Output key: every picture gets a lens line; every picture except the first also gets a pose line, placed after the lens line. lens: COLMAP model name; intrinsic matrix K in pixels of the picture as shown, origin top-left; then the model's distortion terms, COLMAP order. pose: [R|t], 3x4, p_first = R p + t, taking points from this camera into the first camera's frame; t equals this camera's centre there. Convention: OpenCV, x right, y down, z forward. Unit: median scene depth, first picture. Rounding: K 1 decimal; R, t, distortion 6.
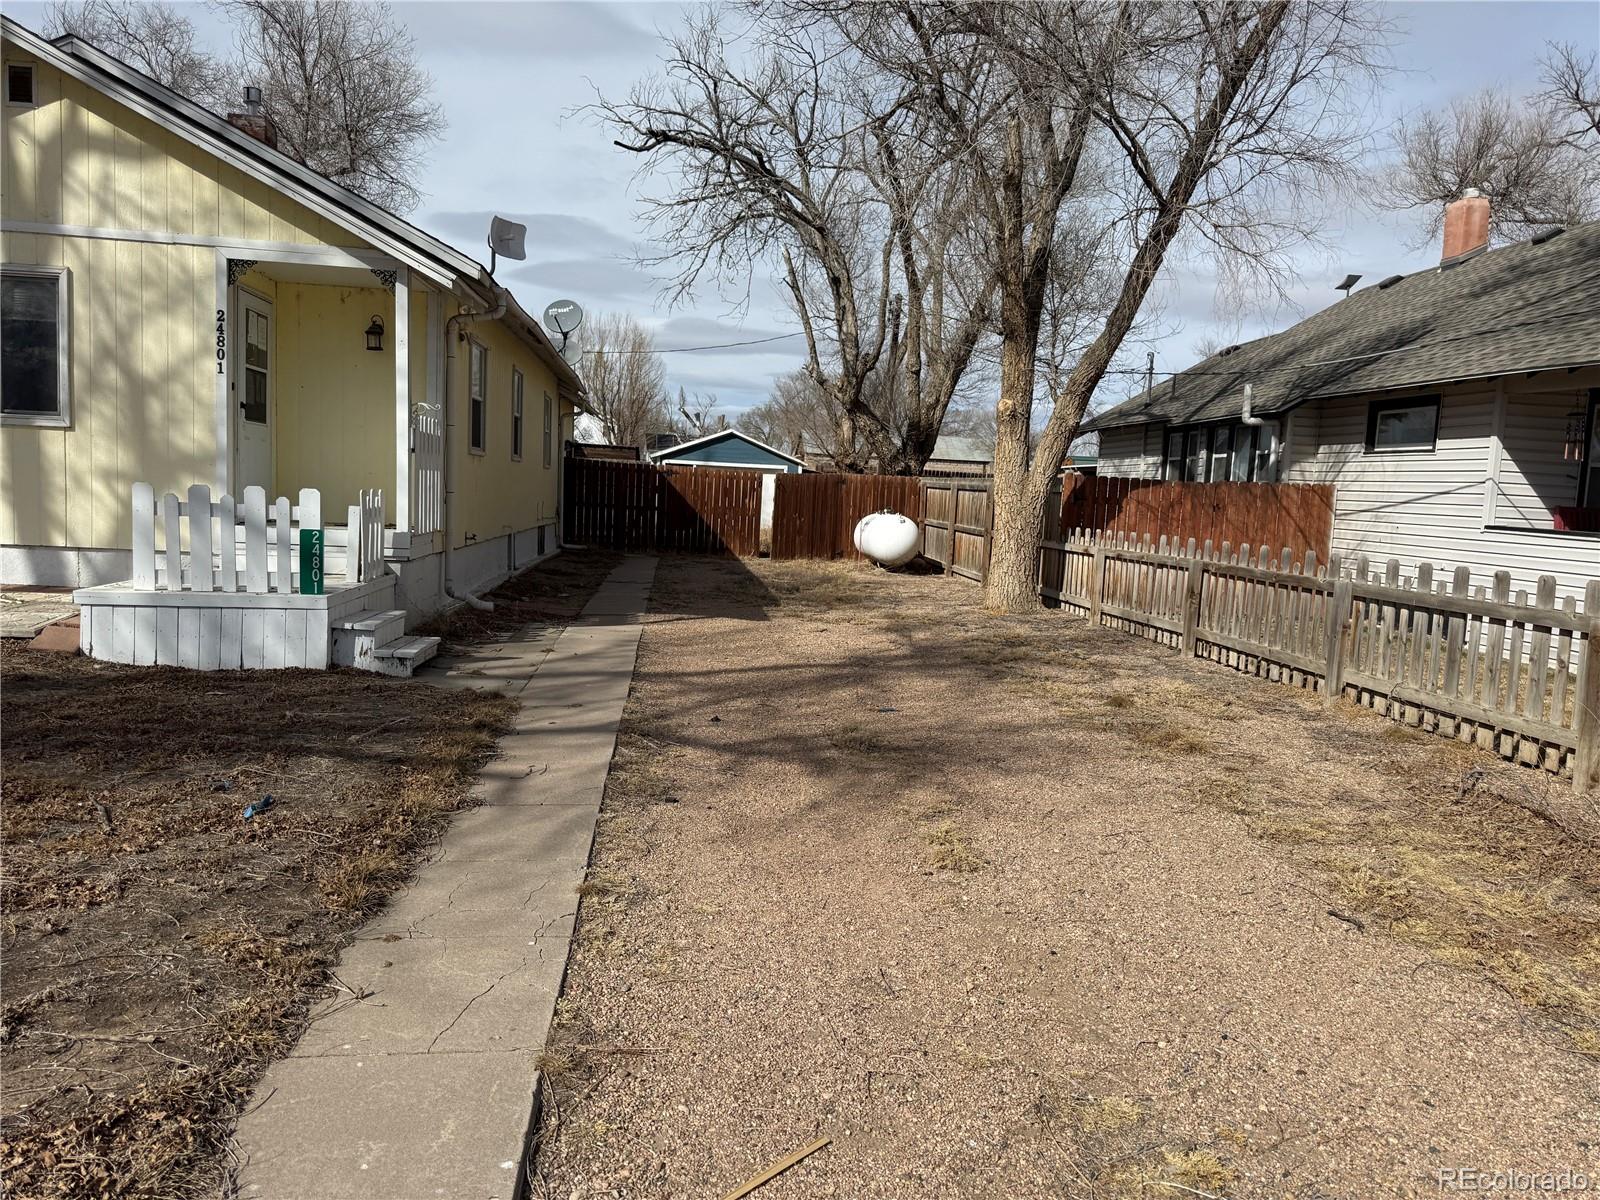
lens RADIAL K [[1135.8, 0, 802.7], [0, 1135.8, 605.9], [0, 0, 1]] dist [0.051508, -0.056707]
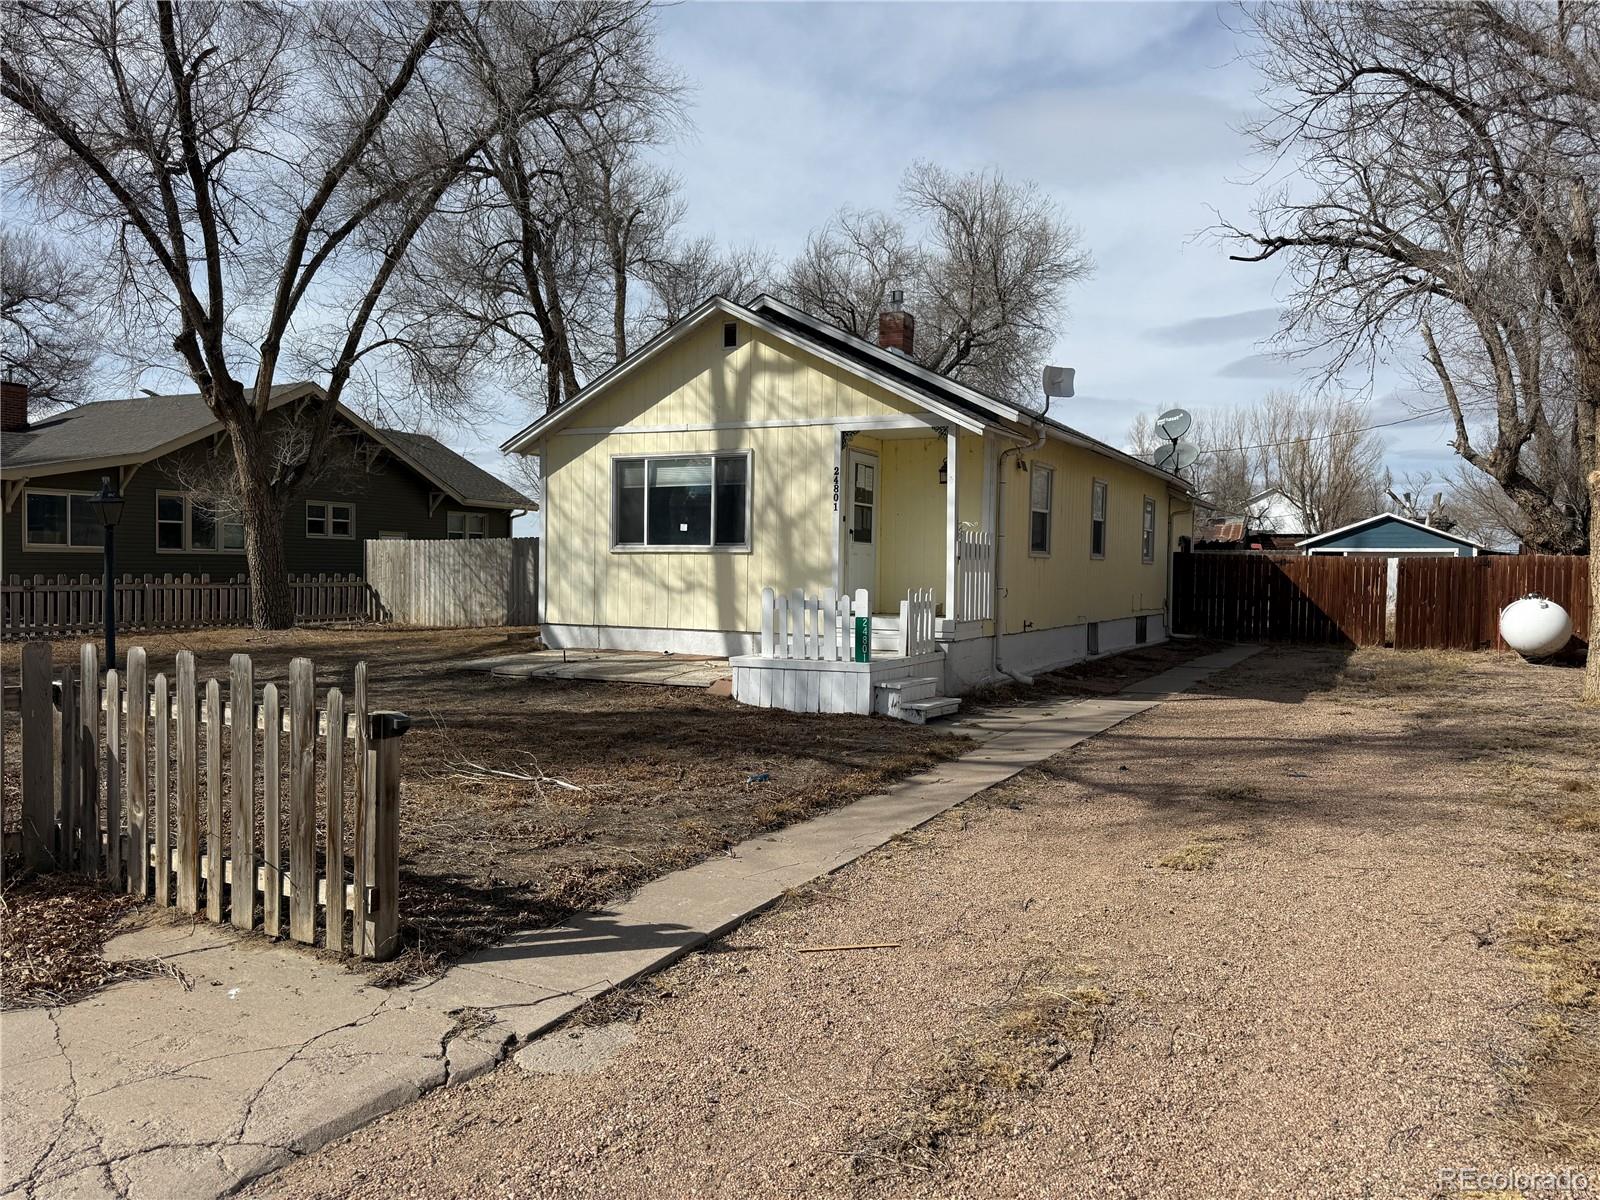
lens RADIAL K [[1135.8, 0, 799.3], [0, 1135.8, 605.6], [0, 0, 1]] dist [0.051508, -0.056707]
pose [[0.817286, -0.015958, -0.576012, 0.235419], [-0.032095, 0.996804, -0.073154, 0.018146], [0.575338, 0.078275, 0.814162, -0.148268]]
